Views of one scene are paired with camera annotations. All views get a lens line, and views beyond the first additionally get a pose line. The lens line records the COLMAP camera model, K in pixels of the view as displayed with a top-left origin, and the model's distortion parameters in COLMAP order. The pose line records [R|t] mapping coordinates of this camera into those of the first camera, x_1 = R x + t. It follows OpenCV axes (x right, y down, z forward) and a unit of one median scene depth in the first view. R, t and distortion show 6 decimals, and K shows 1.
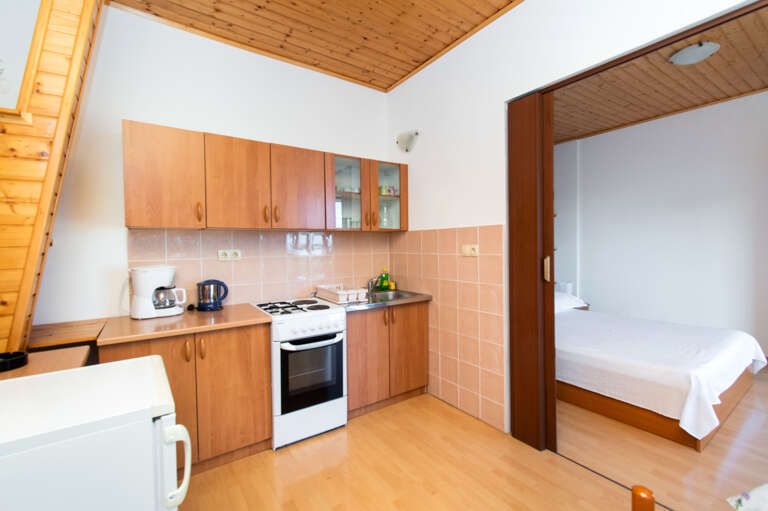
lens RADIAL K [[337.8, 0, 383.9], [0, 337.8, 247.2], [0, 0, 1]] dist [0.013578, 0.000208]
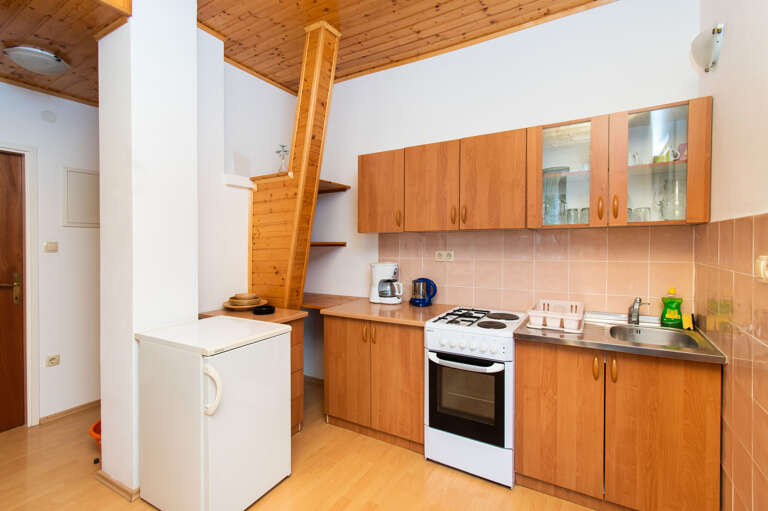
lens RADIAL K [[352.8, 0, 386.7], [0, 352.8, 242.8], [0, 0, 1]] dist [0.001858, 0.000320]
pose [[0.418166, 0.007351, -0.908341, 0.494615], [-0.003174, 0.999973, 0.006632, -0.026230], [0.908365, 0.000110, 0.418178, 0.430240]]
